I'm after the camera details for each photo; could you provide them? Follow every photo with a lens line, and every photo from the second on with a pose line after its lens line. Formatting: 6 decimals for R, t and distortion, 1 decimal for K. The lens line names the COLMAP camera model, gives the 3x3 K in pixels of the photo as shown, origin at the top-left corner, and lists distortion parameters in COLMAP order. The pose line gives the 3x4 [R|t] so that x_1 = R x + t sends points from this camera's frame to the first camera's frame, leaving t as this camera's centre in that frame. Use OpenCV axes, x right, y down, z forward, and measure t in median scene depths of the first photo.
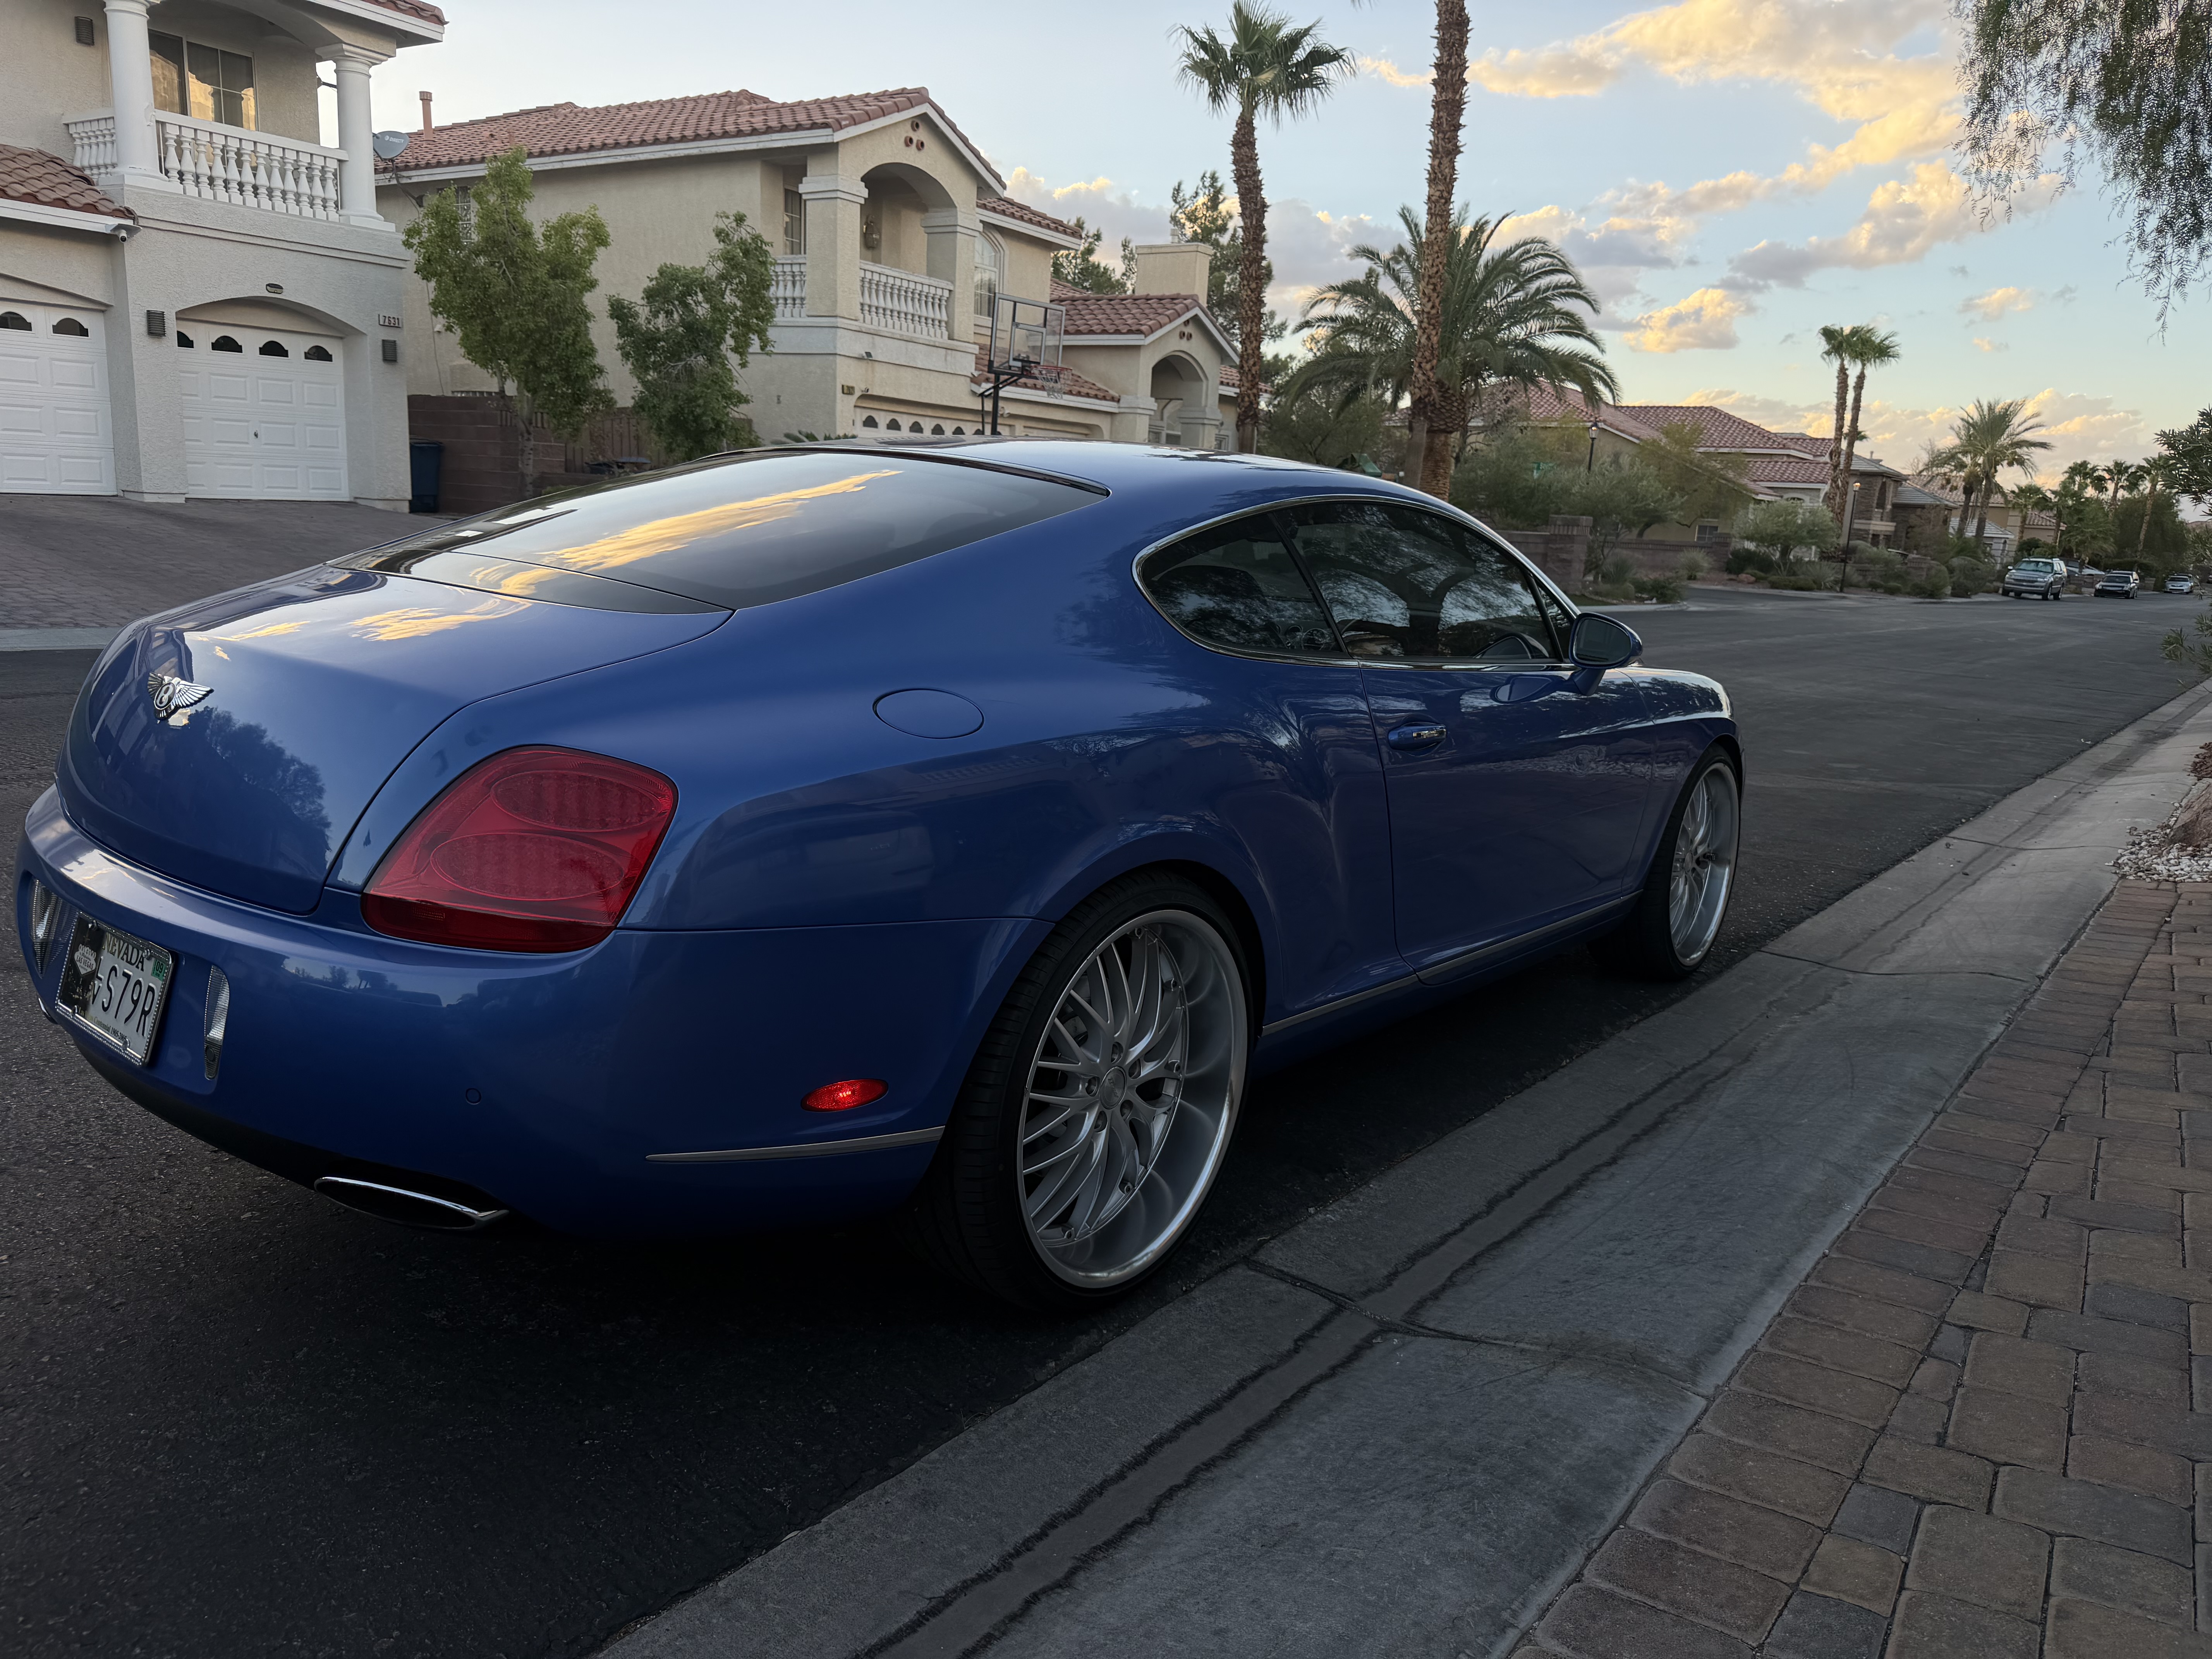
lens RADIAL K [[1578.8, 0, 1128.2], [0, 1578.8, 840.4], [0, 0, 1]] dist [0.017306, -0.032922]
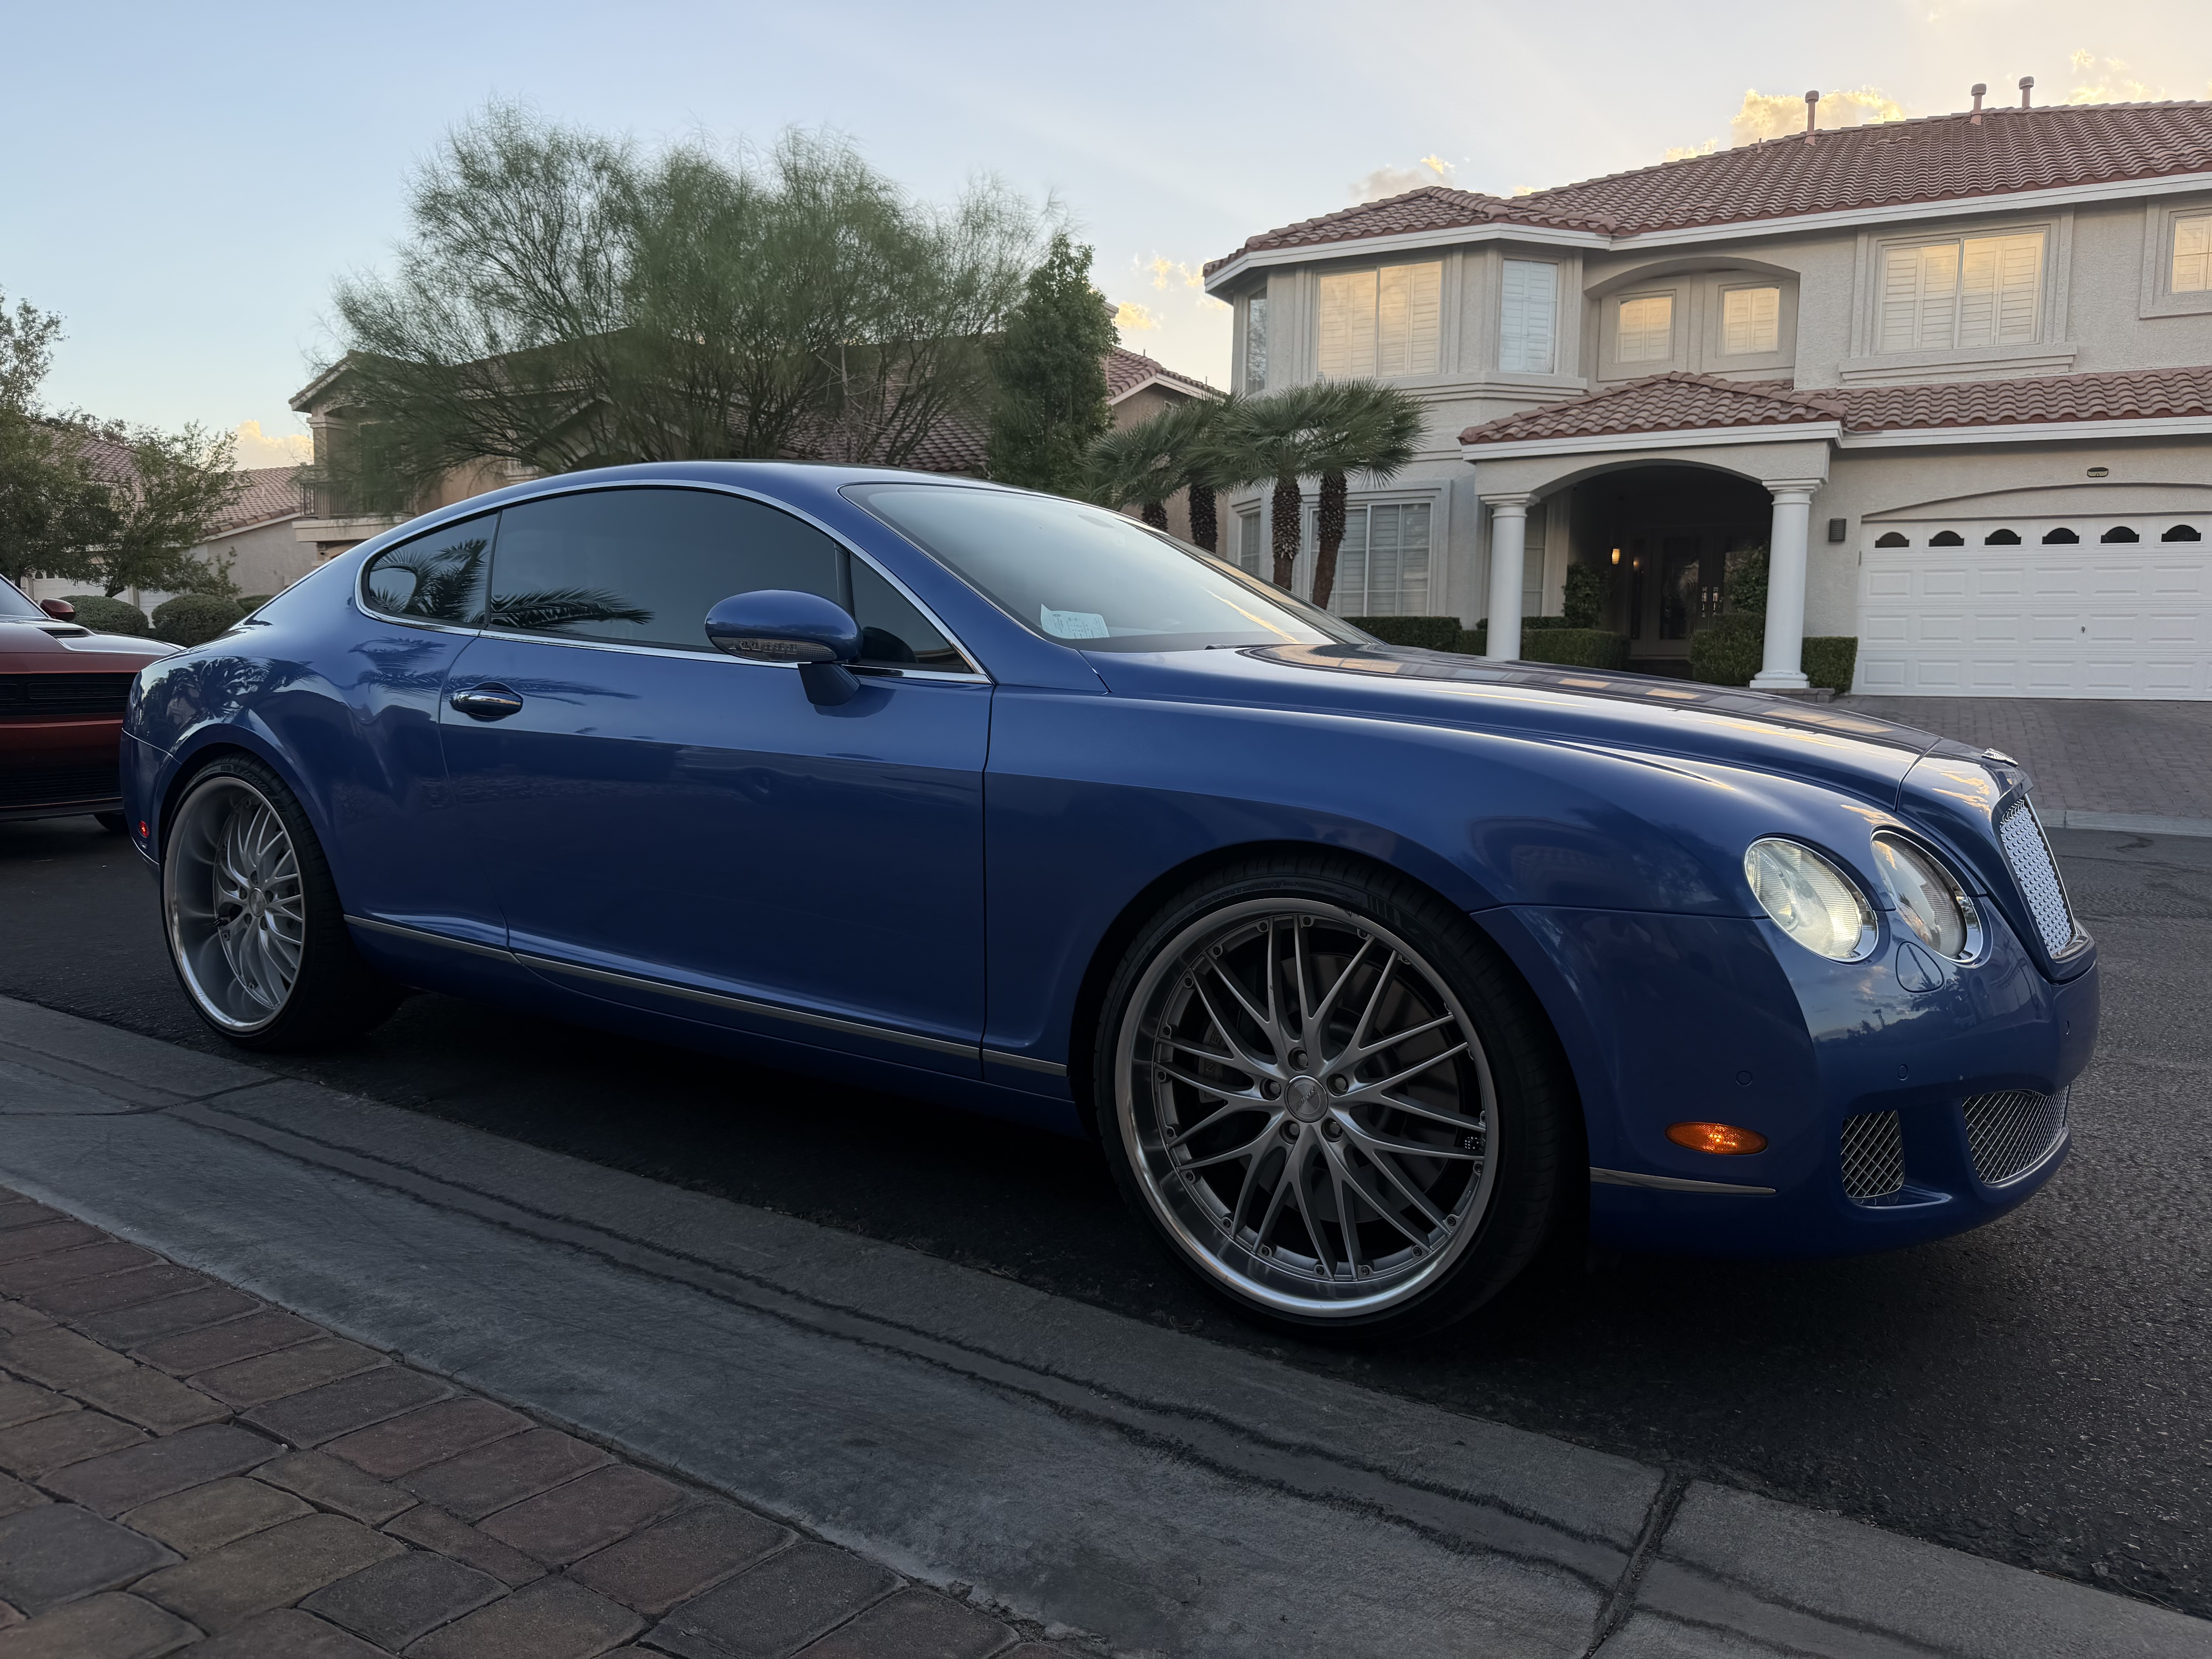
lens RADIAL K [[1578.8, 0, 1113.2], [0, 1578.8, 786.4], [0, 0, 1]] dist [0.017306, -0.032922]
pose [[0.089912, 0.019721, -0.995754, 0.191699], [-0.214398, 0.976746, -0.000015, -0.015655], [0.972599, 0.213489, 0.092050, 0.199068]]
